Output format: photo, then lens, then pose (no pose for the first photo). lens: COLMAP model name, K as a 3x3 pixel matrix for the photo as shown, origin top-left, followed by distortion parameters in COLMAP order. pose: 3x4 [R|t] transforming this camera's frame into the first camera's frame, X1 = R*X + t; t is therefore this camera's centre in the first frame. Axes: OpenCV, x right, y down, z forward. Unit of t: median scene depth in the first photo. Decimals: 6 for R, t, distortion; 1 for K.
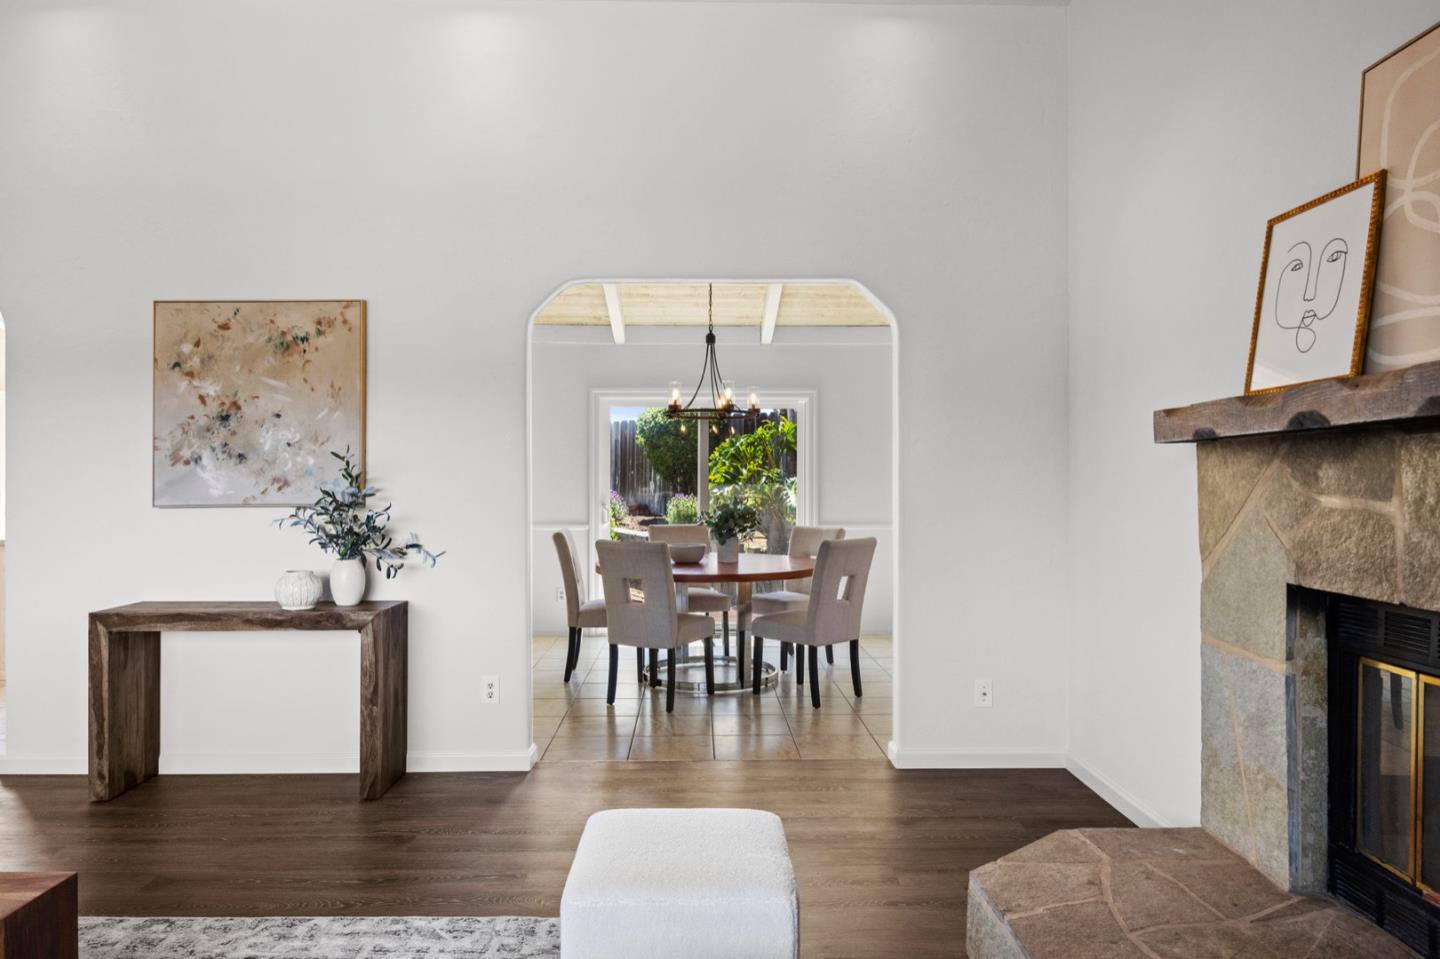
lens RADIAL K [[920.6, 0, 720.1], [0, 920.6, 472.1], [0, 0, 1]] dist [-0.007375, 0.003369]
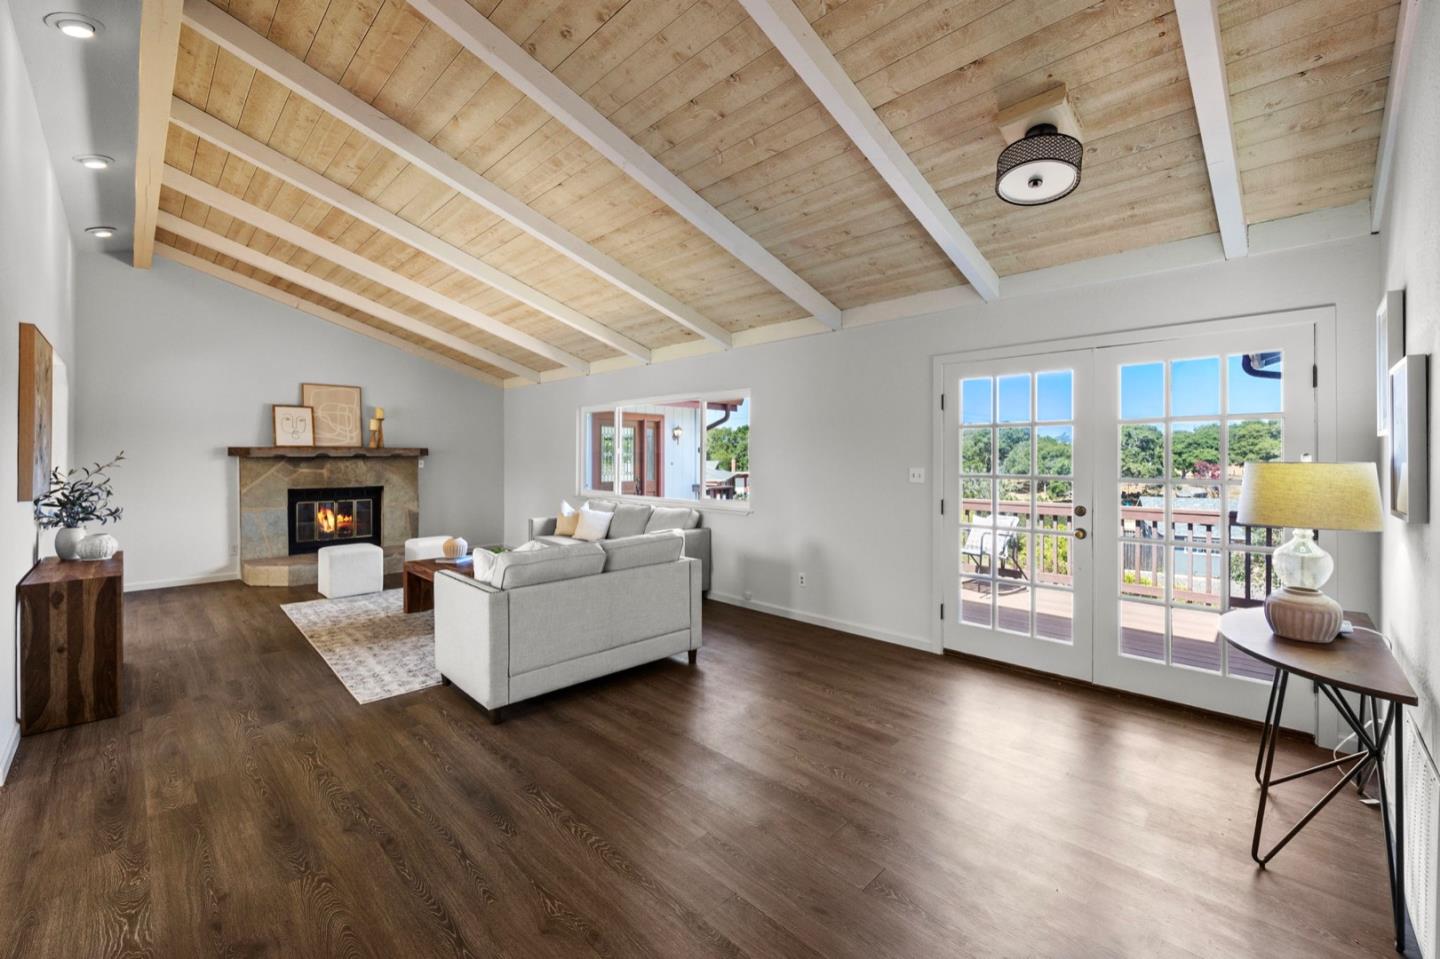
lens RADIAL K [[588.8, 0, 707.3], [0, 588.8, 456.7], [0, 0, 1]] dist [0.011091, -0.001174]
pose [[-0.684701, -0.000705, 0.728824, -1.760863], [-0.010660, 0.999902, -0.009047, -0.020205], [-0.728746, -0.013963, -0.684641, 0.896925]]
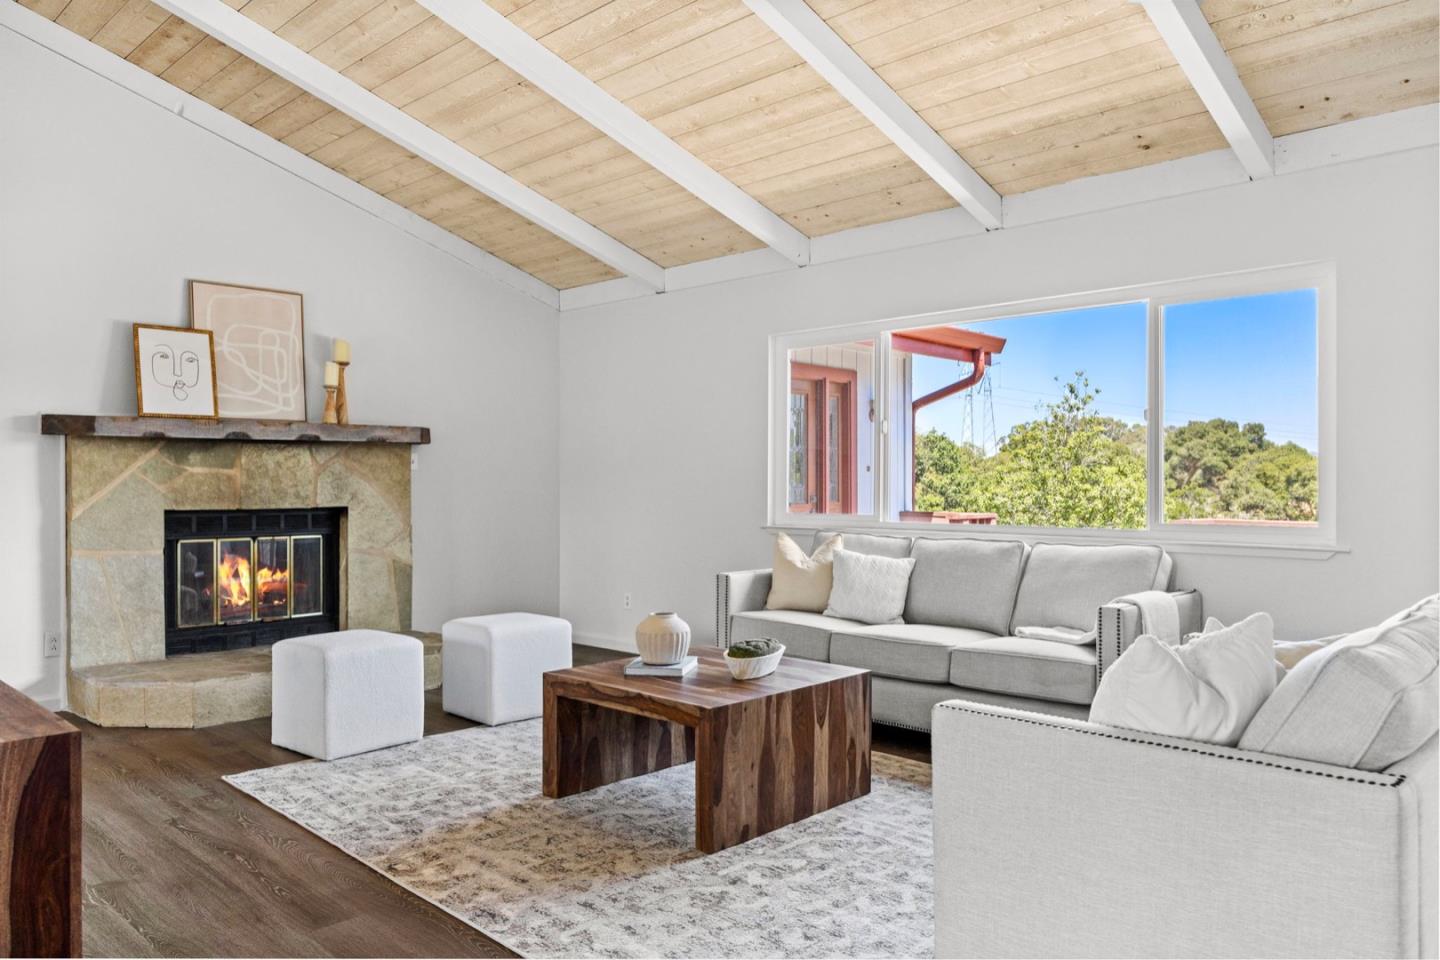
lens RADIAL K [[994.8, 0, 715.9], [0, 994.8, 479.1], [0, 0, 1]] dist [-0.006148, 0.004322]
pose [[-0.707268, 0.002315, 0.706942, -1.096366], [-0.009548, 0.999872, -0.012827, 0.041450], [-0.706881, -0.015822, -0.707156, 1.021004]]
